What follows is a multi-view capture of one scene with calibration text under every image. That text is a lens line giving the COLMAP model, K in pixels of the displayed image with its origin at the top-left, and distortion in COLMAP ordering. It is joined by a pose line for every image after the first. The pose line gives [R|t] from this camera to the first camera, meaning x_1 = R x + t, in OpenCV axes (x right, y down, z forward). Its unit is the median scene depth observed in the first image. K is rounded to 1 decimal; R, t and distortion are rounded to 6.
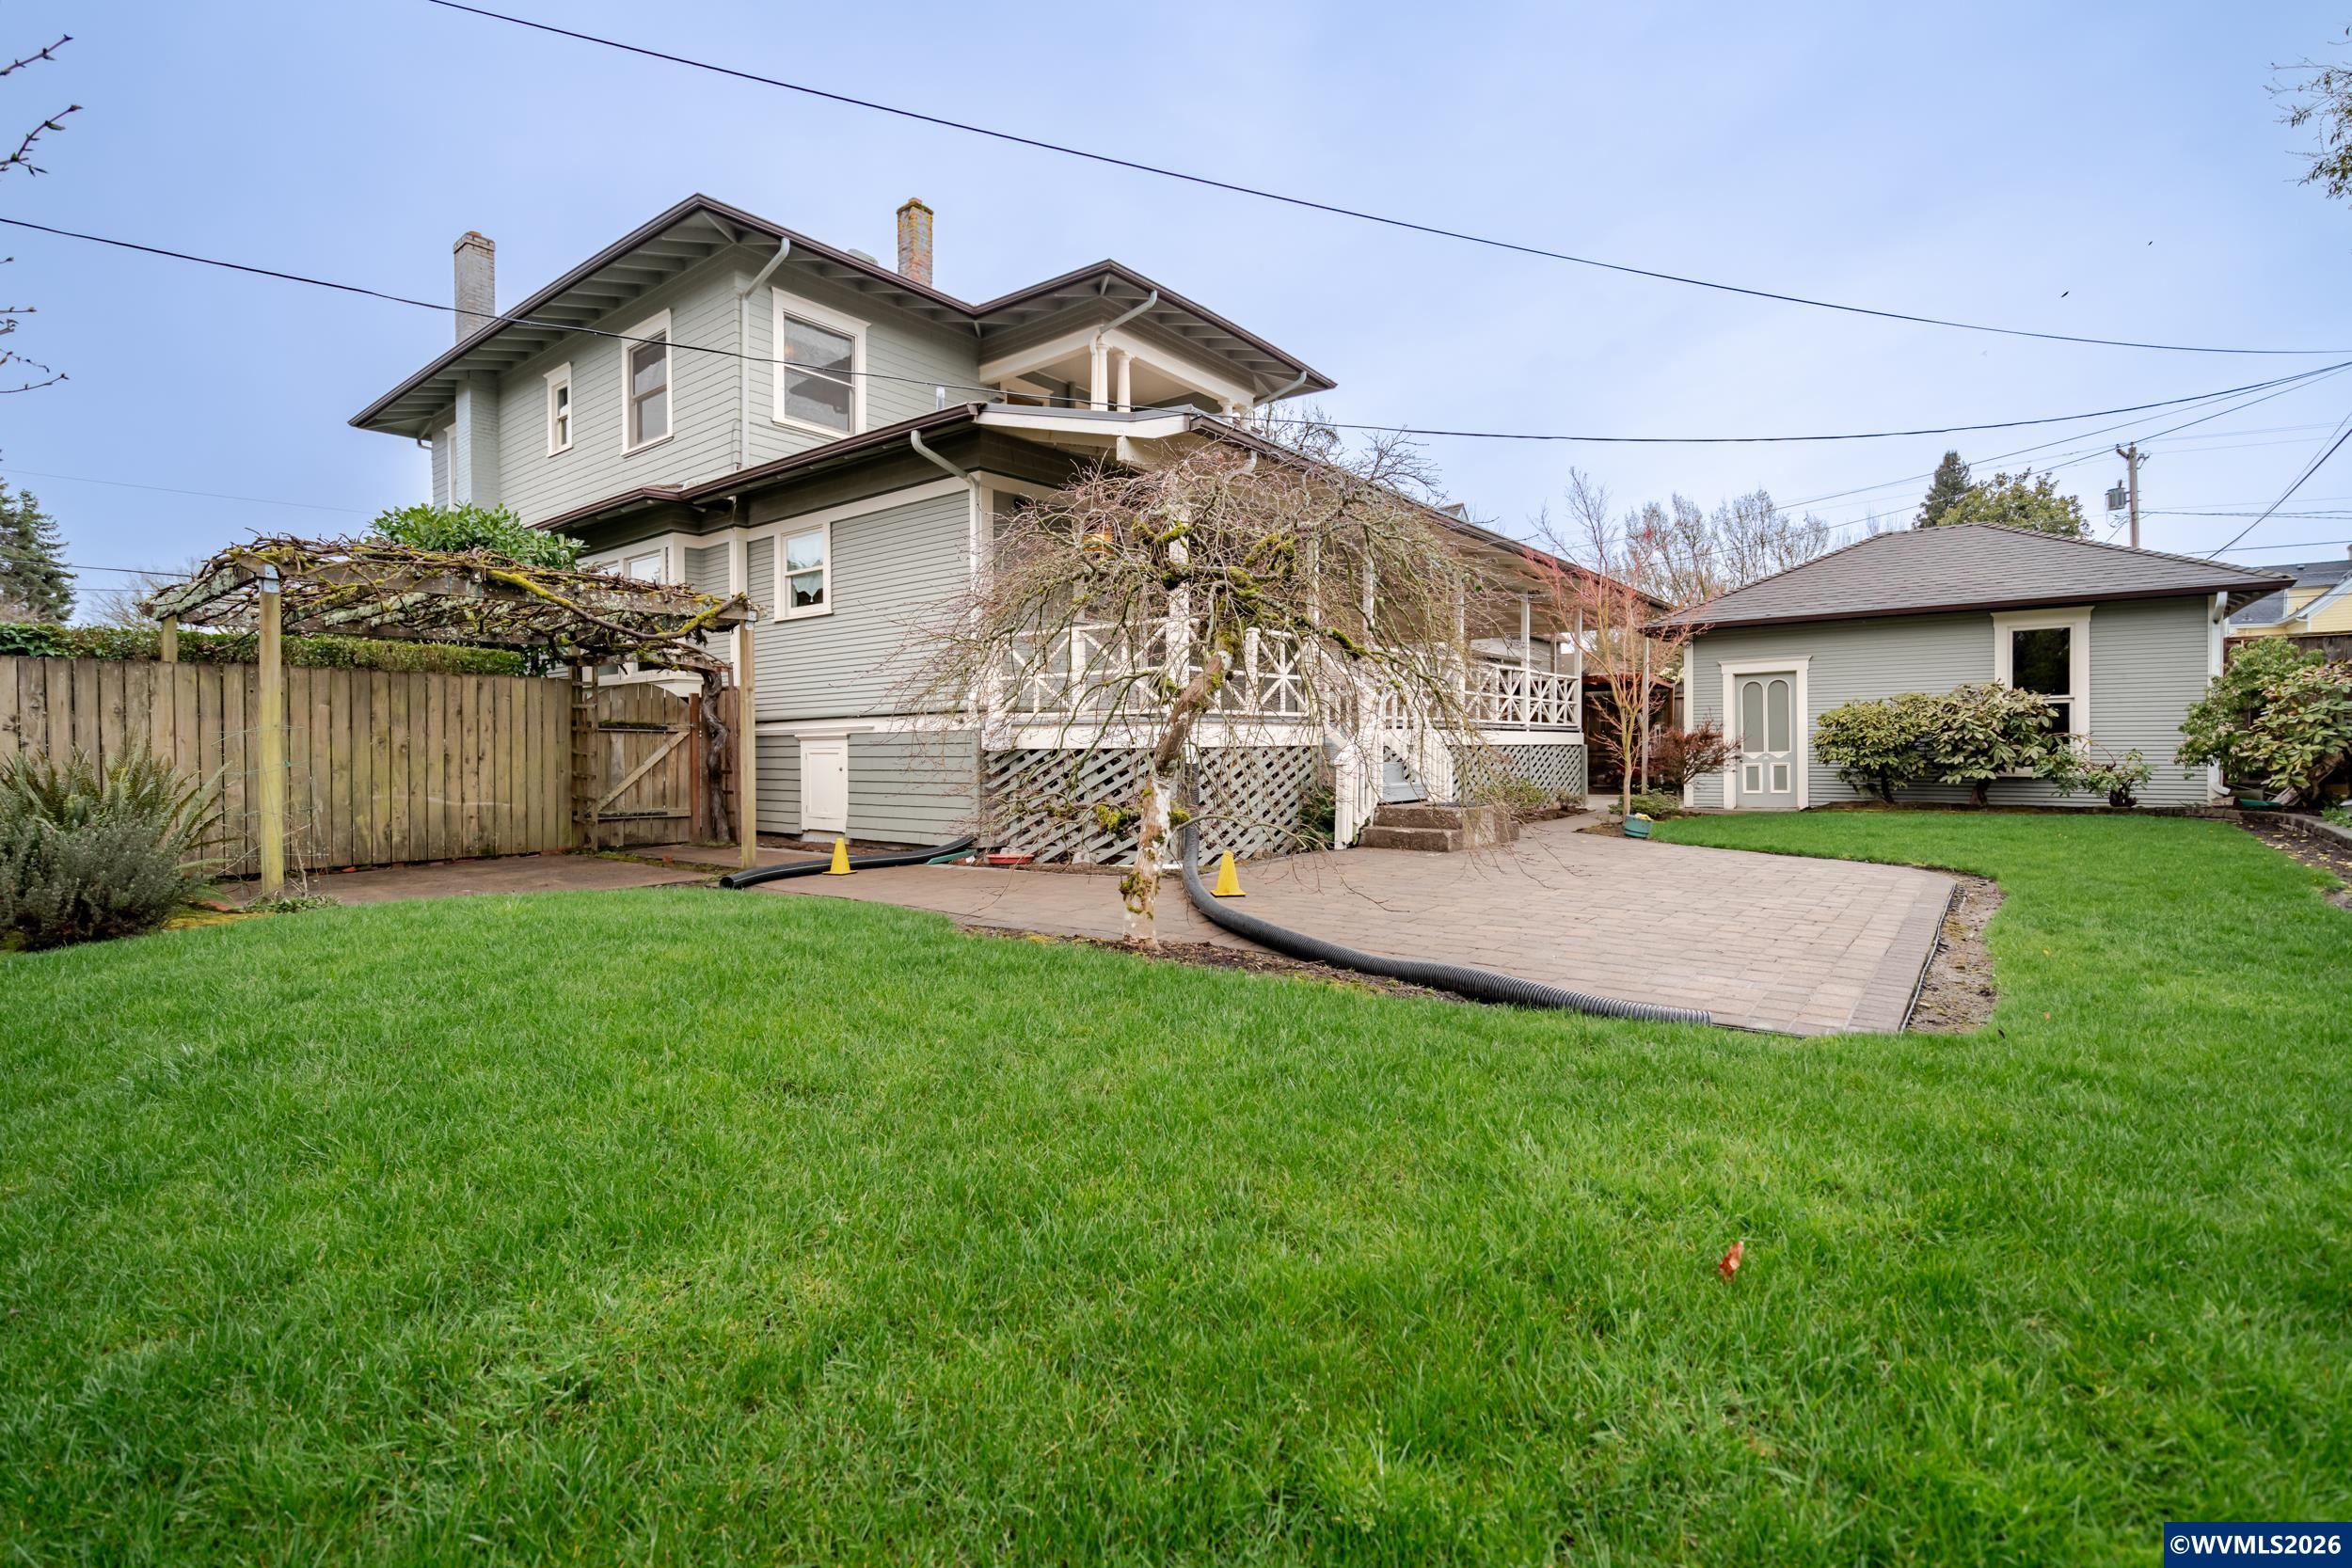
lens RADIAL K [[1051.1, 0, 1181.9], [0, 1051.1, 785.8], [0, 0, 1]] dist [0.004243, 0.000358]
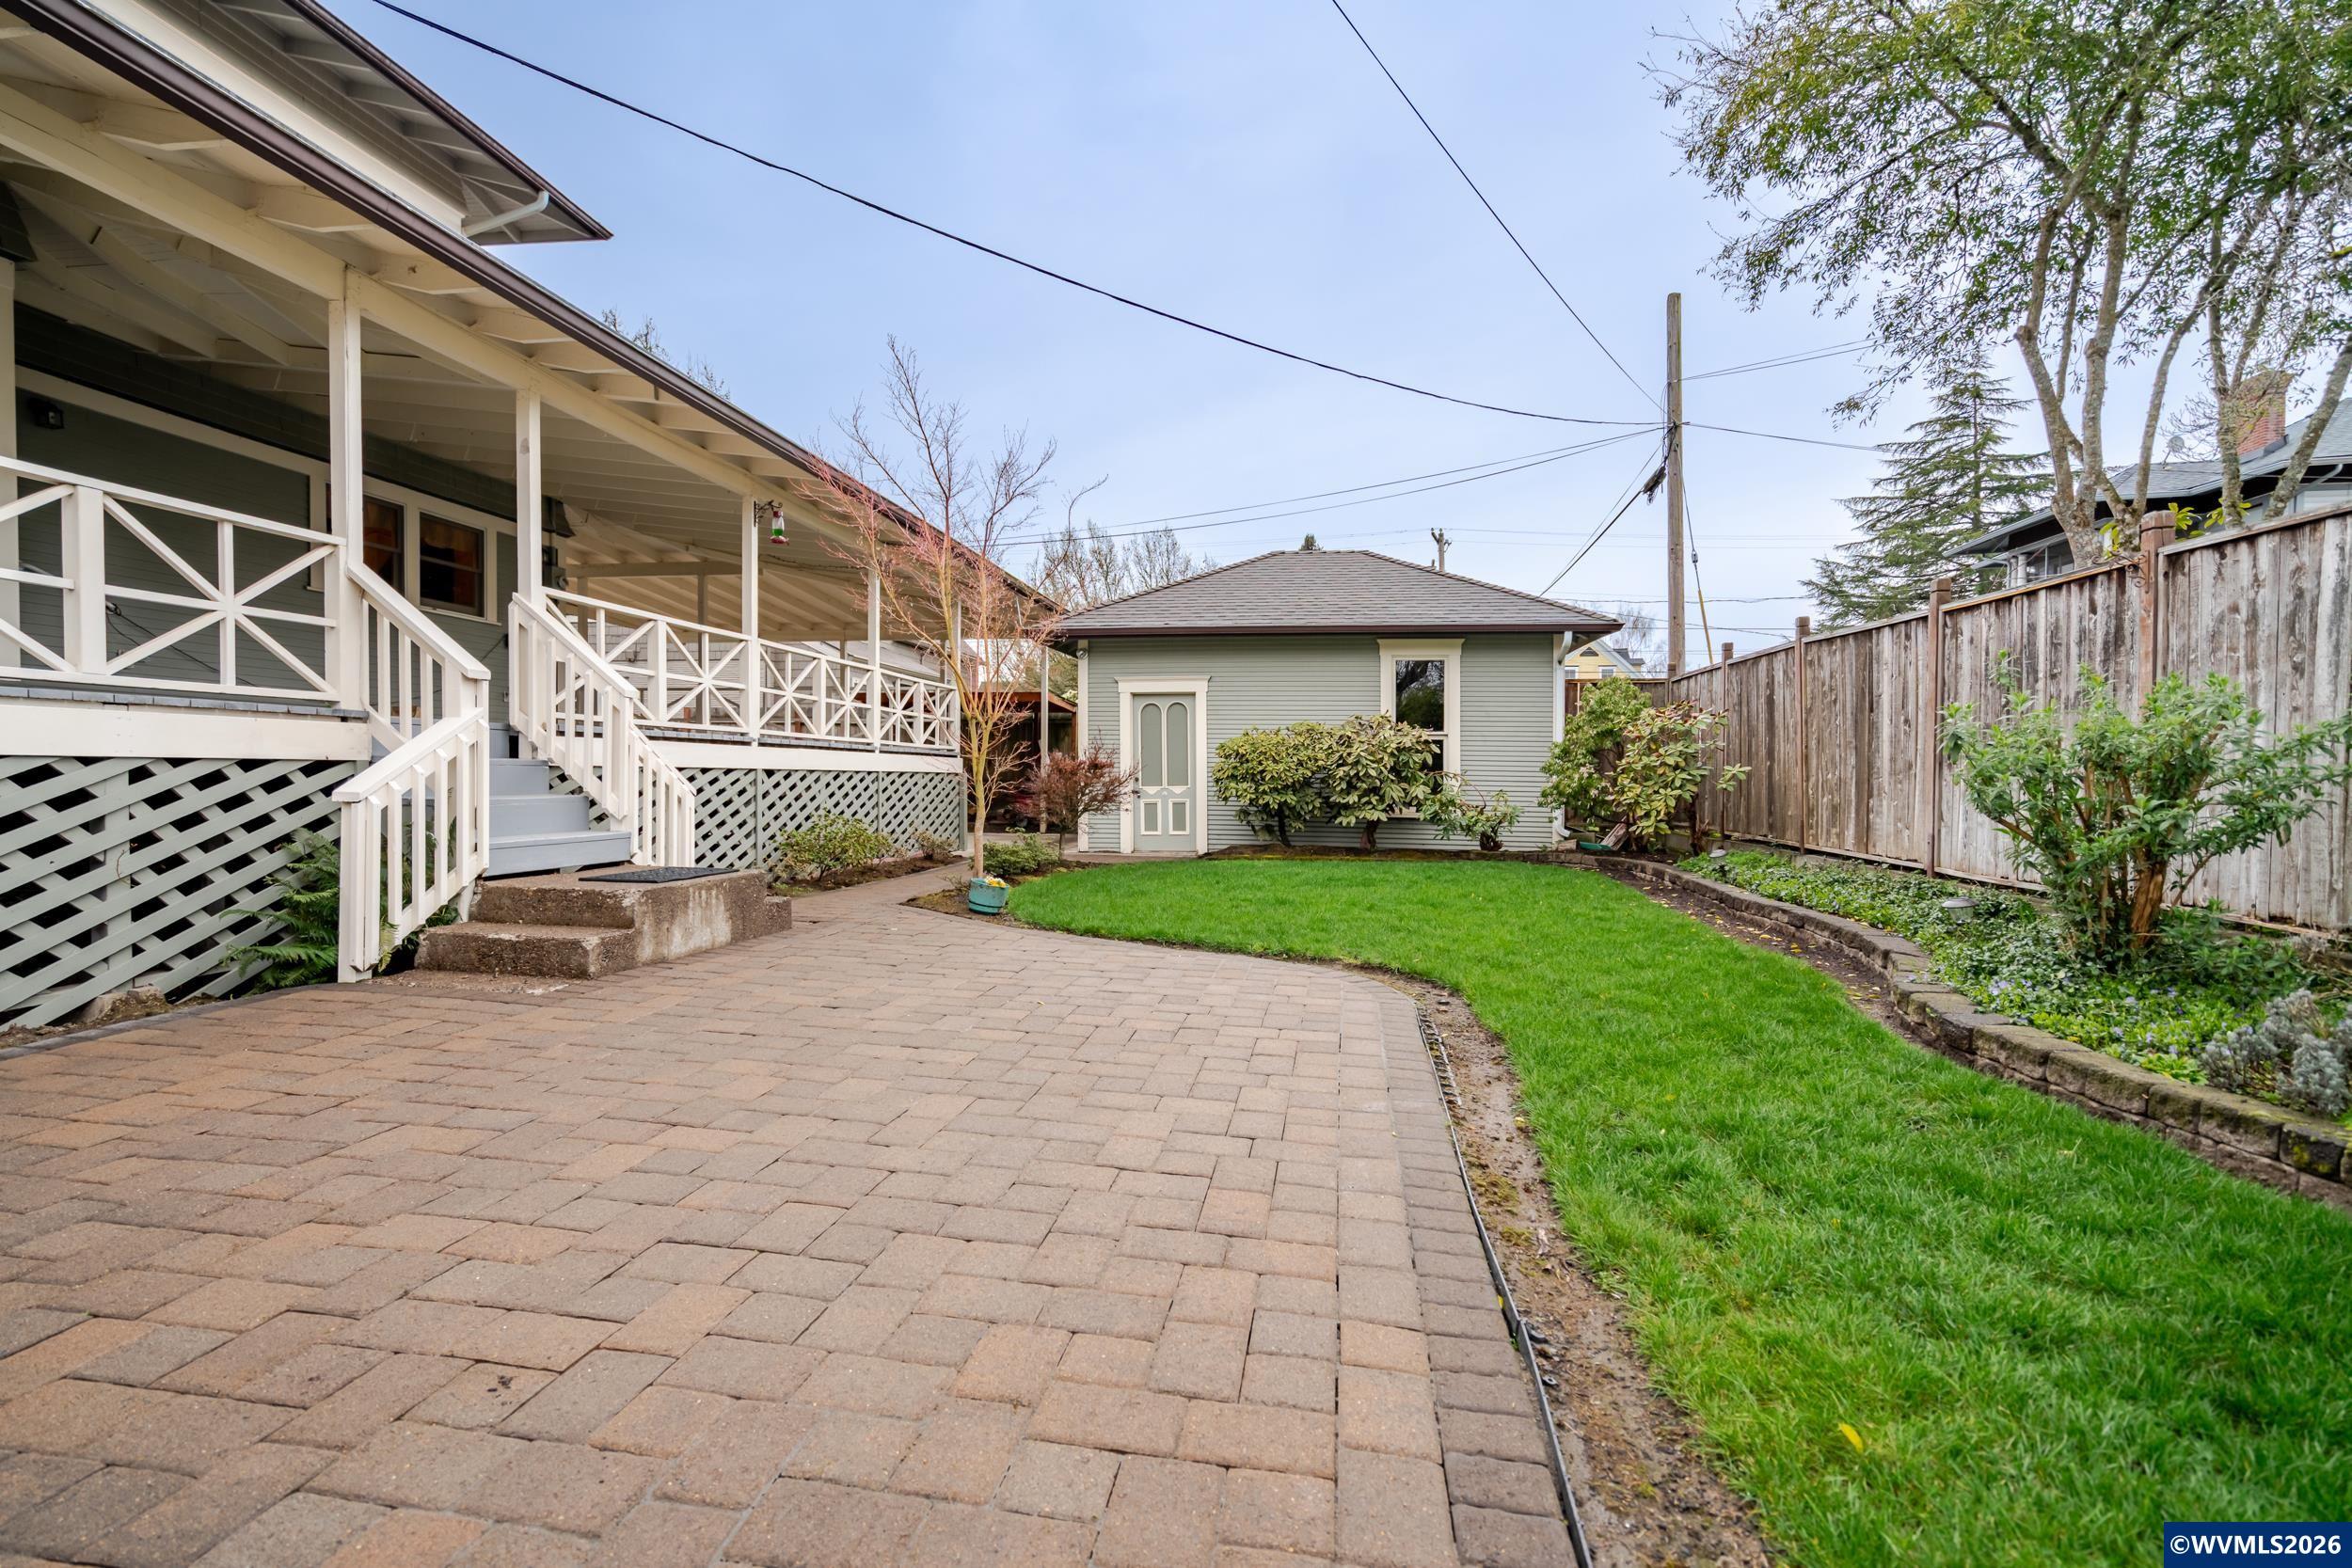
lens RADIAL K [[1051.1, 0, 1180.1], [0, 1051.1, 803.9], [0, 0, 1]] dist [0.004243, 0.000358]
pose [[0.871708, 0.007900, 0.489962, 0.175366], [-0.003423, 0.999944, -0.010033, -0.011019], [-0.490014, 0.007069, 0.871686, 0.297022]]
